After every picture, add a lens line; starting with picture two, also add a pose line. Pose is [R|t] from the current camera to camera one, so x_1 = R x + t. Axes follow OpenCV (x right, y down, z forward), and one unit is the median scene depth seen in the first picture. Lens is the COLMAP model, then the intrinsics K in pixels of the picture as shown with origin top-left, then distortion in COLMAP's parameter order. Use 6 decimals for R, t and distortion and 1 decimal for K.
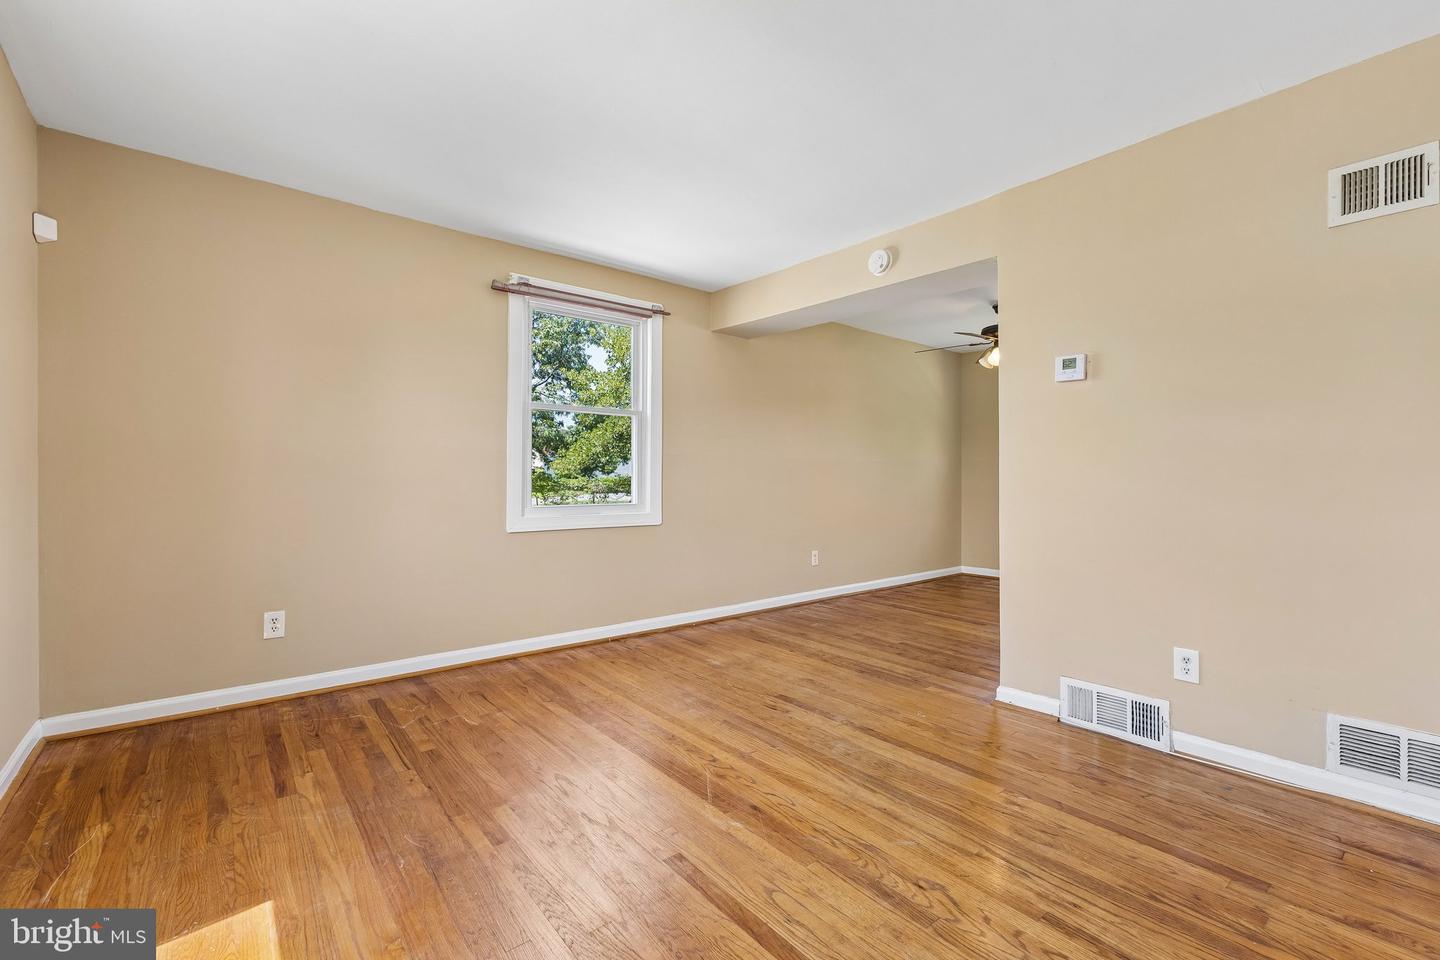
lens RADIAL K [[626.3, 0, 720.1], [0, 626.3, 482.3], [0, 0, 1]] dist [0.012408, -0.002884]
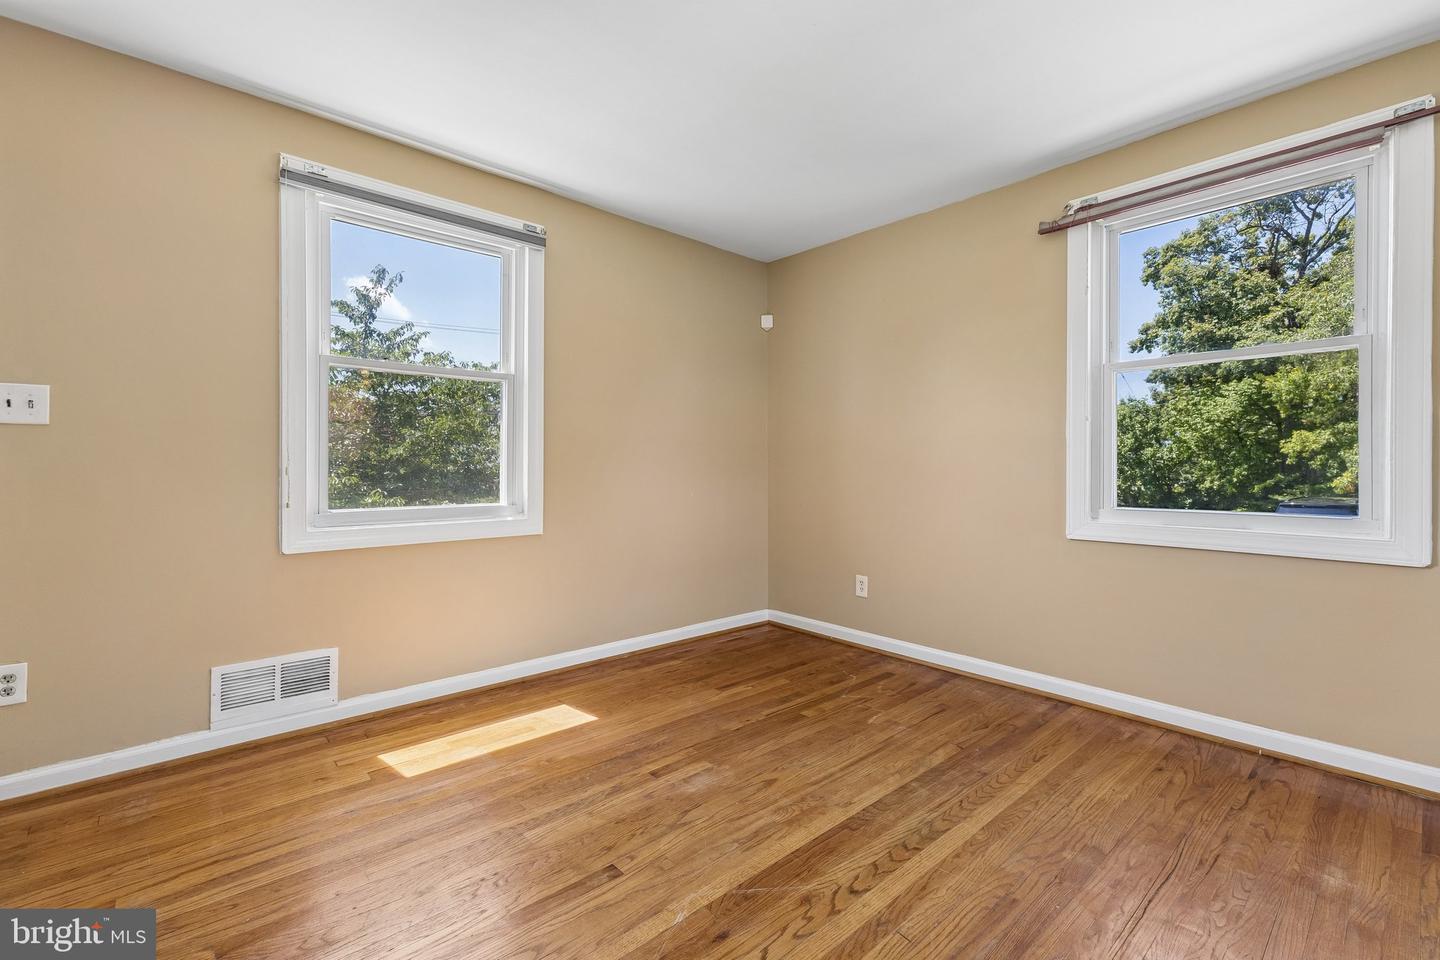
lens RADIAL K [[626.3, 0, 714.3], [0, 626.3, 474.1], [0, 0, 1]] dist [0.012408, -0.002884]
pose [[0.040994, 0.007627, -0.999130, 0.515263], [-0.008098, 0.999941, 0.007301, -0.001753], [0.999127, 0.007792, 0.041054, 0.655842]]
